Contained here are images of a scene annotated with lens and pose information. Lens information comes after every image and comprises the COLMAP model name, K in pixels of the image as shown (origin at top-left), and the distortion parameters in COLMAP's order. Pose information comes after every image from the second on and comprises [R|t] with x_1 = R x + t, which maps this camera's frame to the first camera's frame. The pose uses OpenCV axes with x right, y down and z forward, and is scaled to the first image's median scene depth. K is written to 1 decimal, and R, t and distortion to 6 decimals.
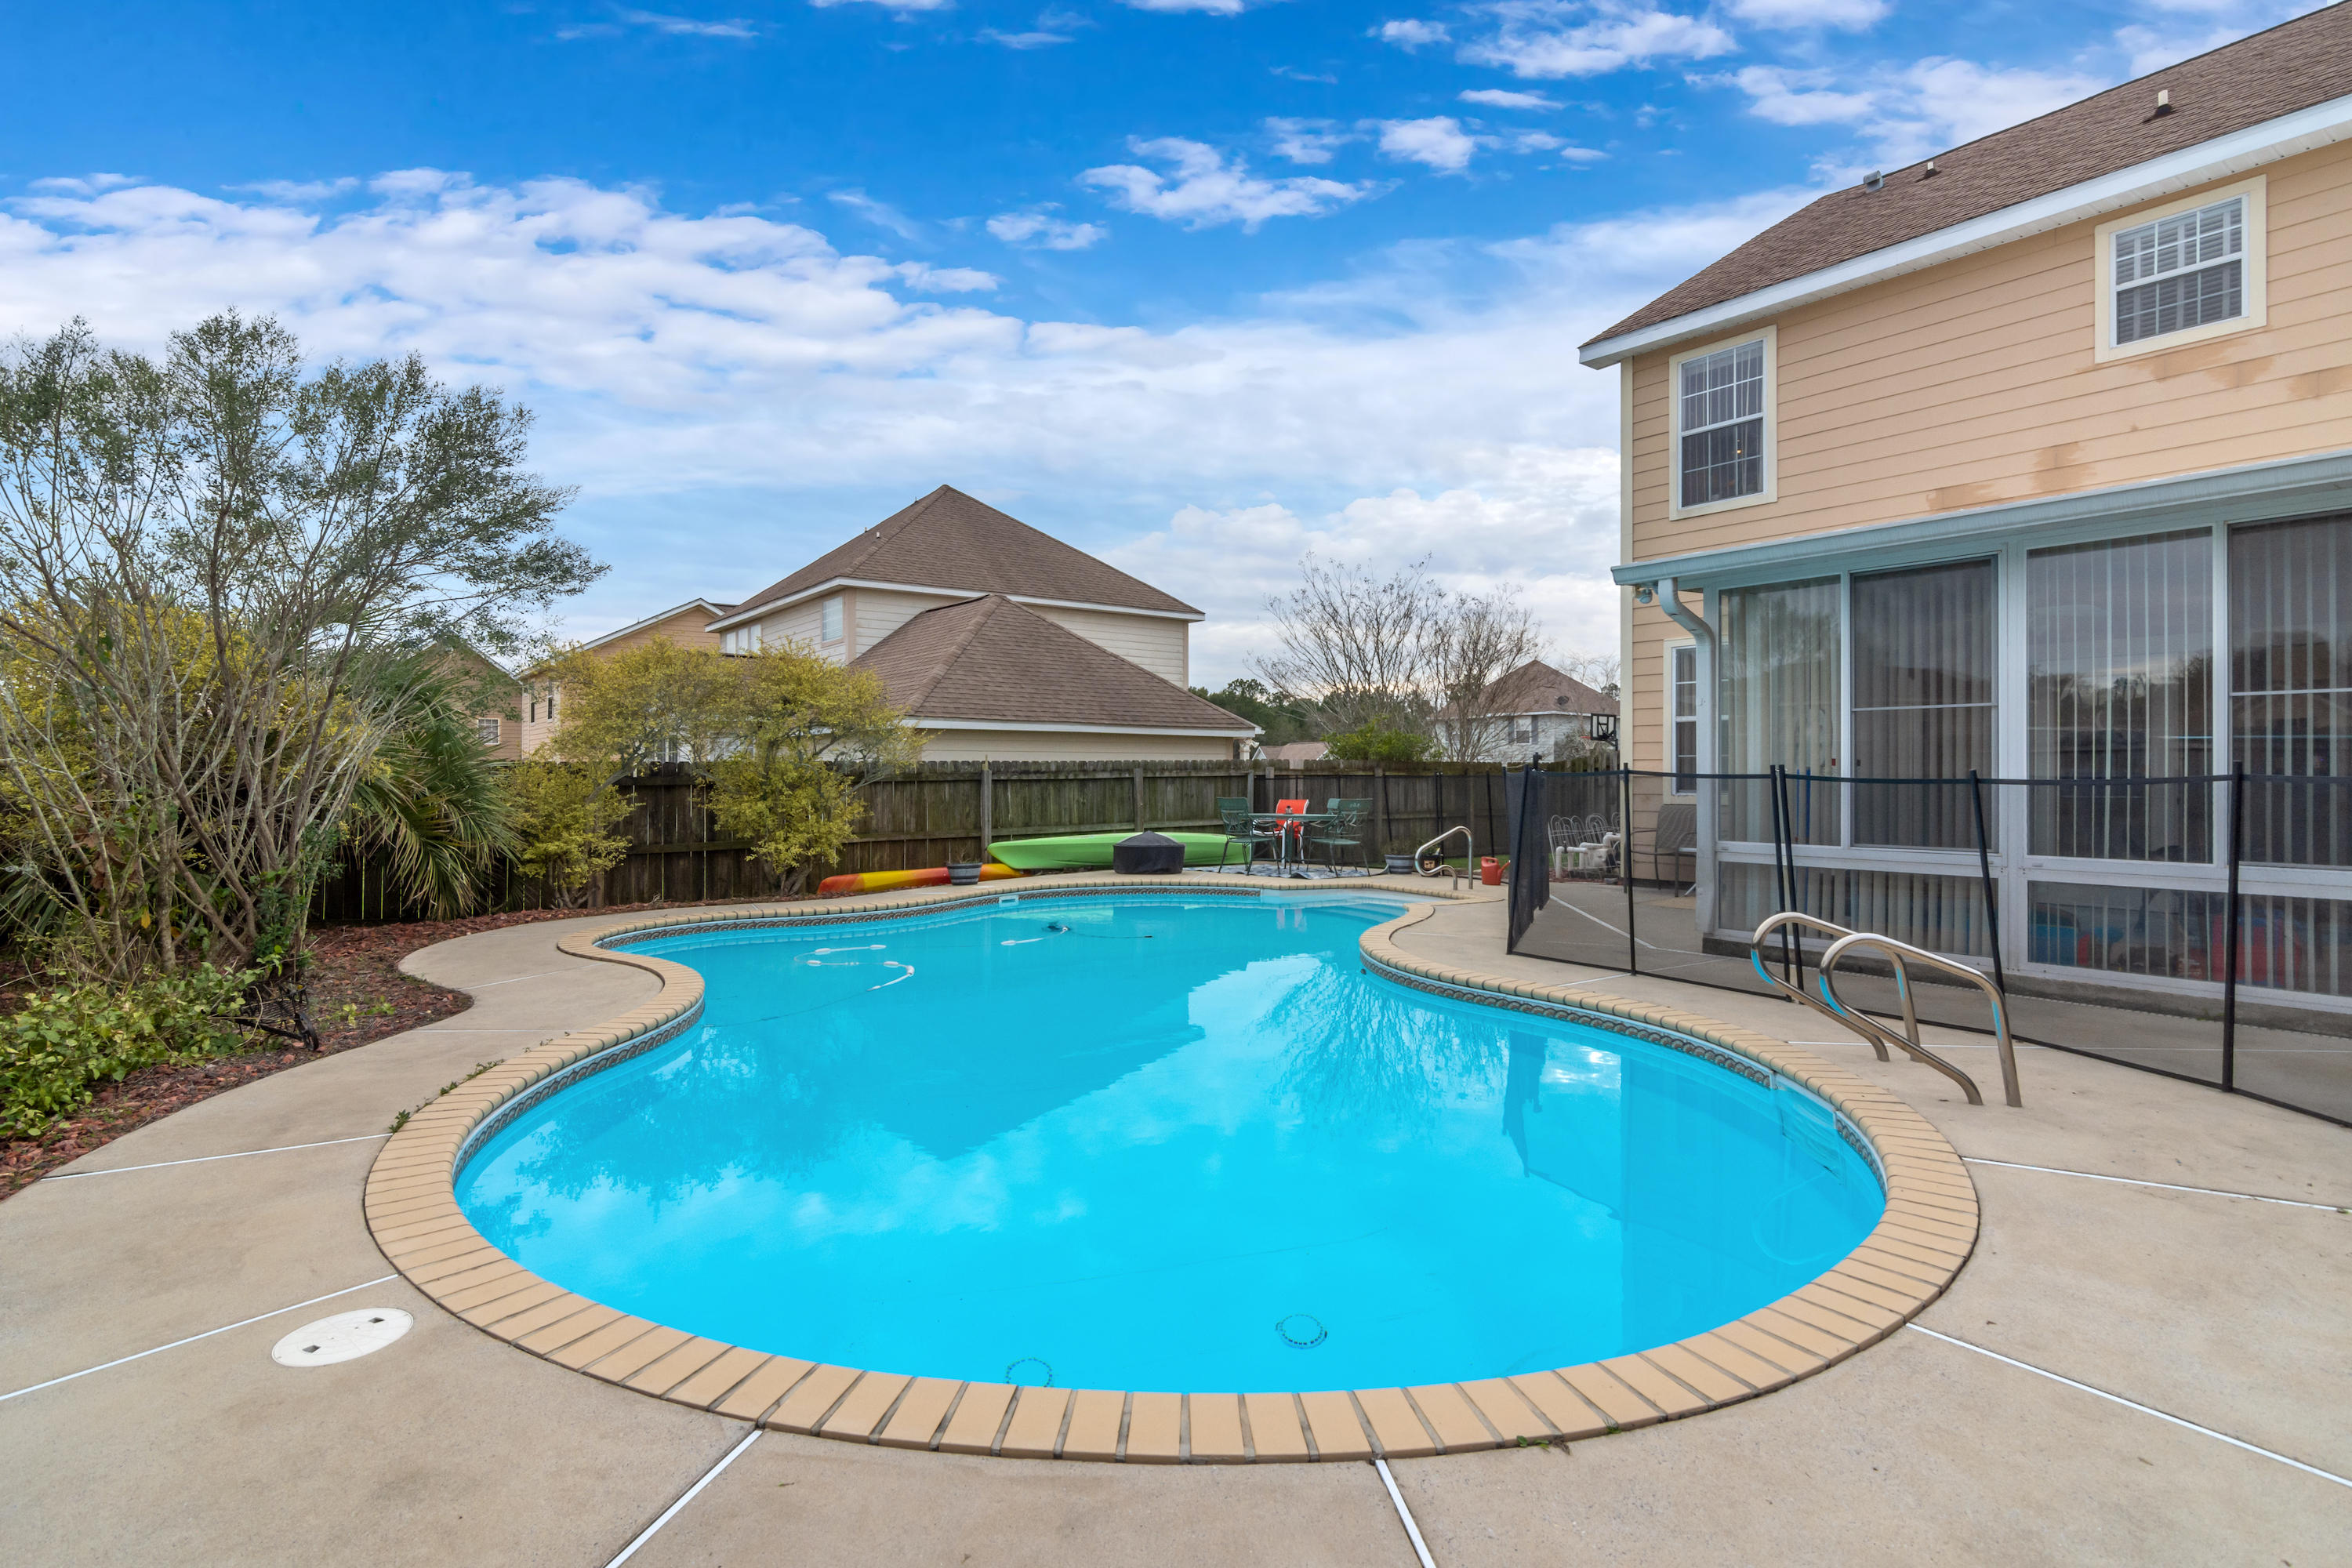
lens RADIAL K [[1046.9, 0, 1116.6], [0, 1046.9, 768.8], [0, 0, 1]] dist [-0.000325, 0.000398]
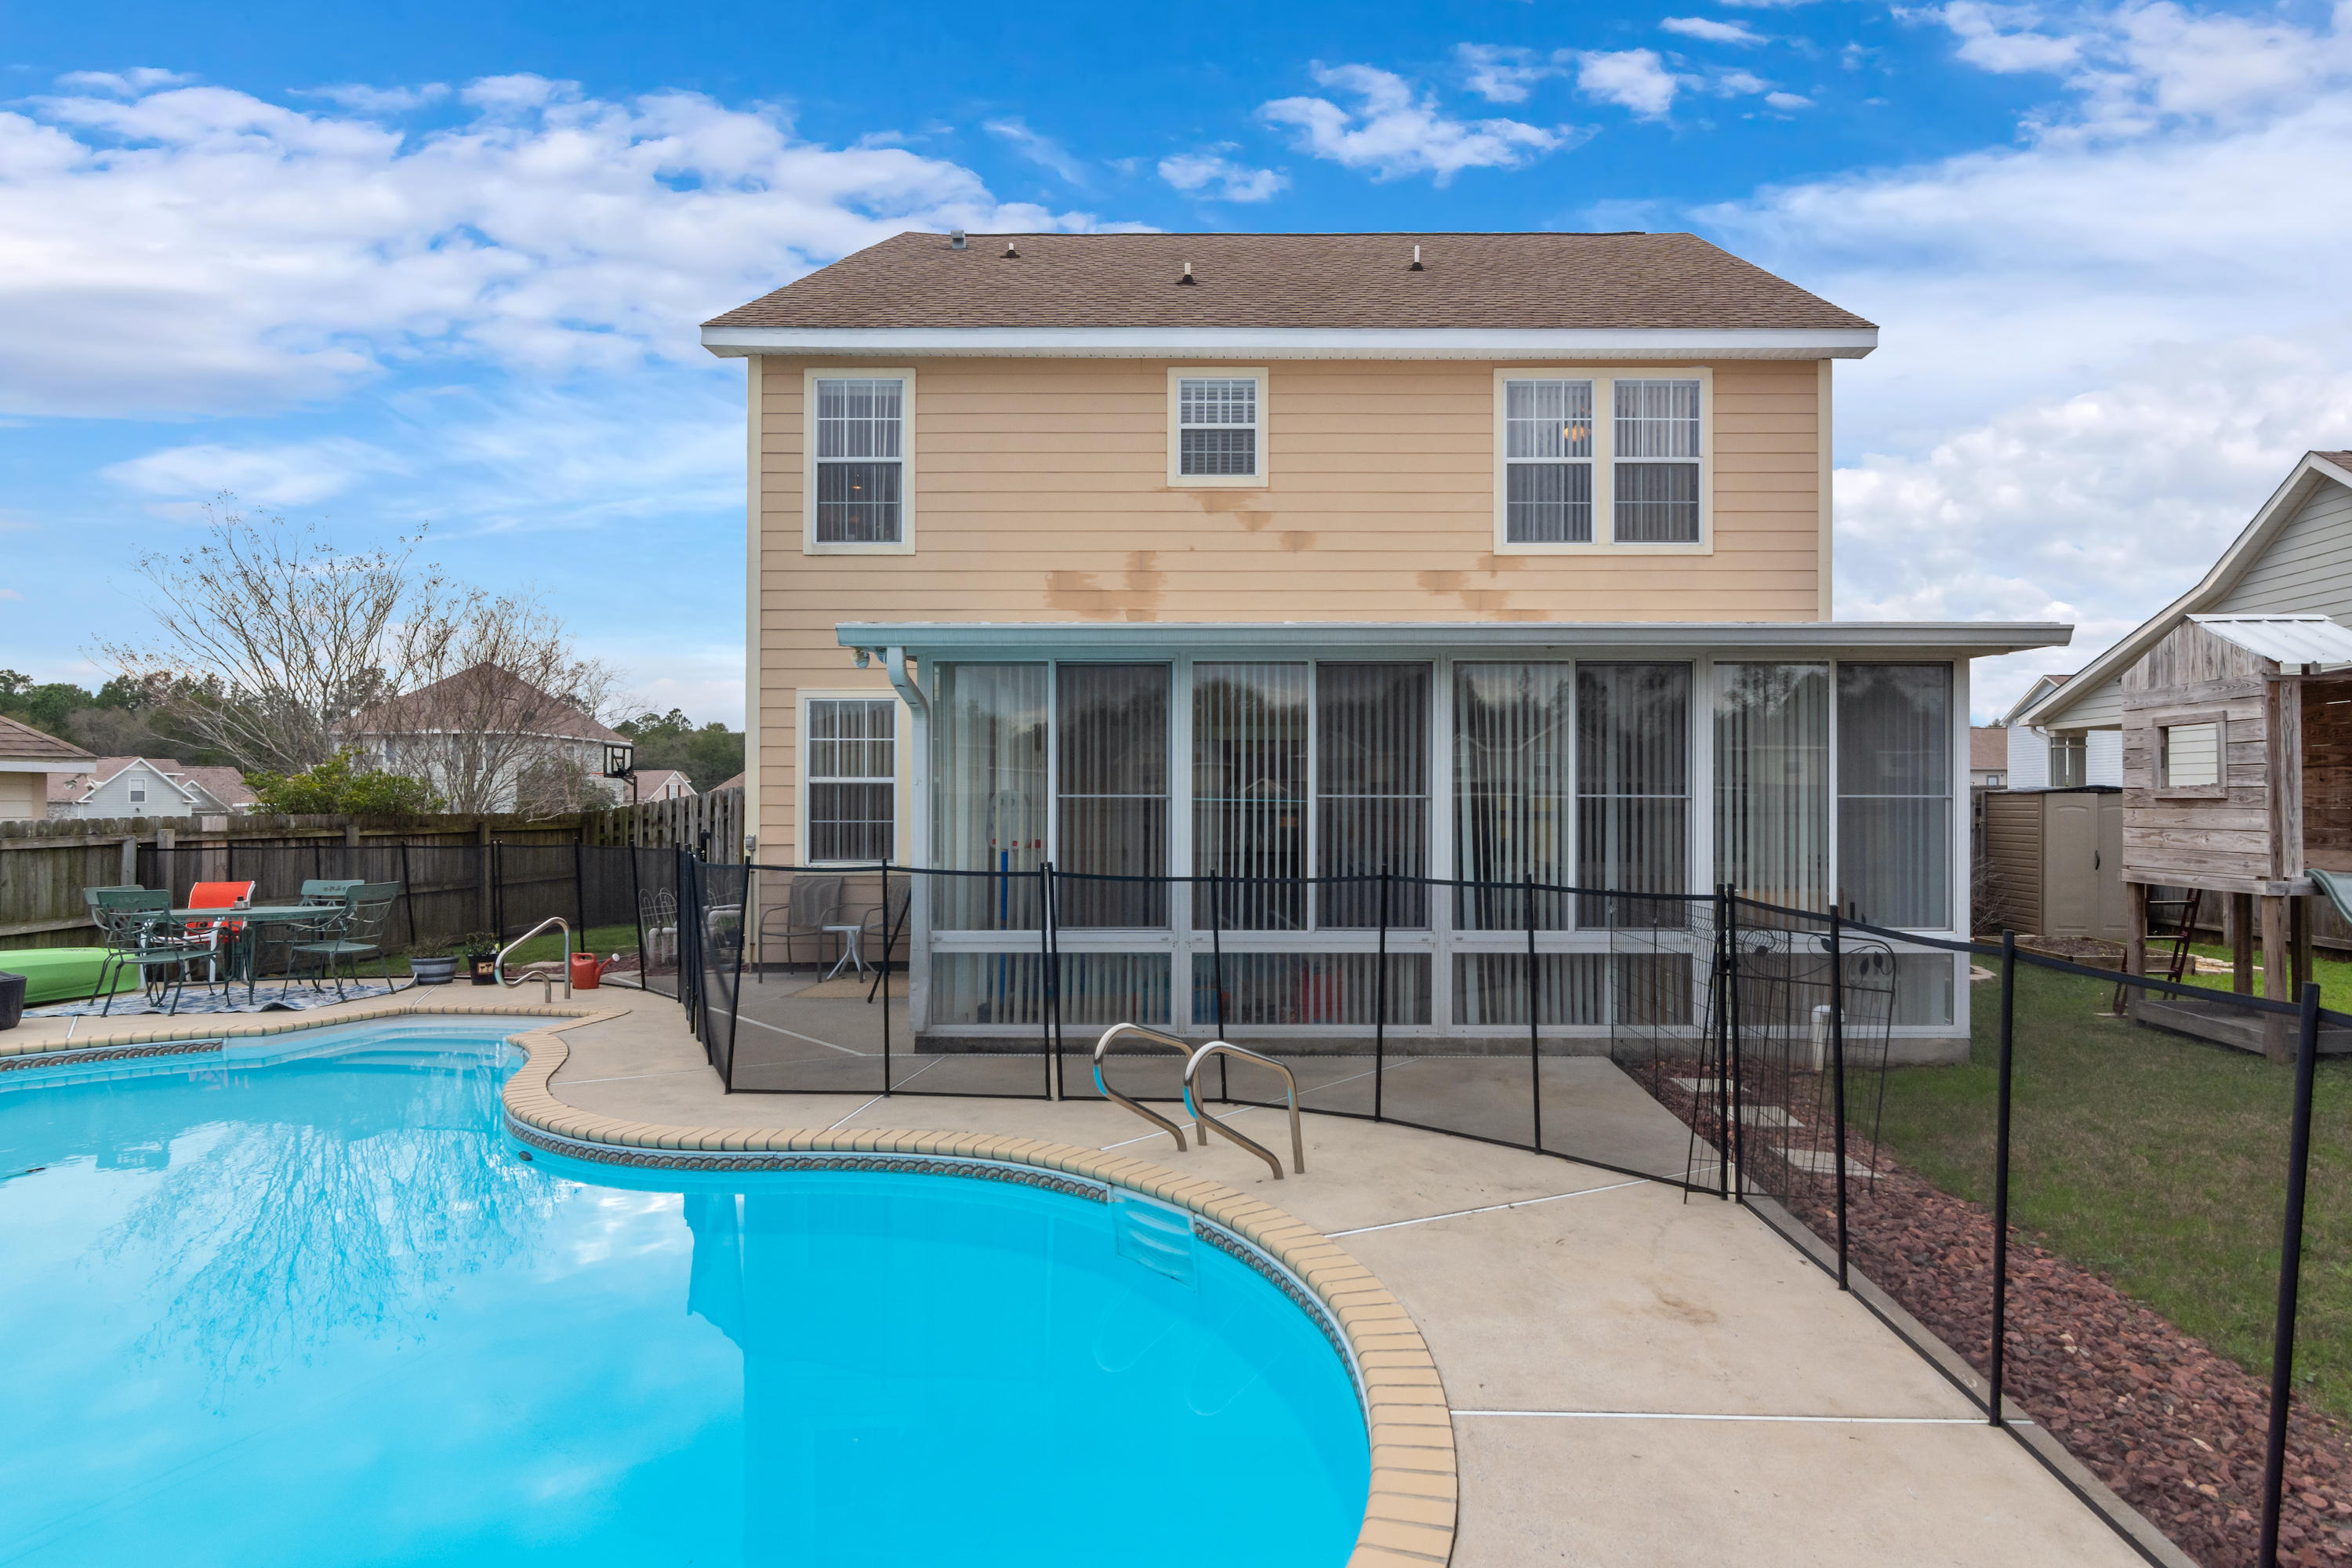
lens RADIAL K [[1278.3, 0, 1218.2], [0, 1278.3, 802.8], [0, 0, 1]] dist [-0.004962, -0.000356]
pose [[0.617407, -0.001302, 0.786643, -0.139017], [0.000365, 0.999999, 0.001368, -0.040222], [-0.786644, -0.000557, 0.617407, 0.086184]]
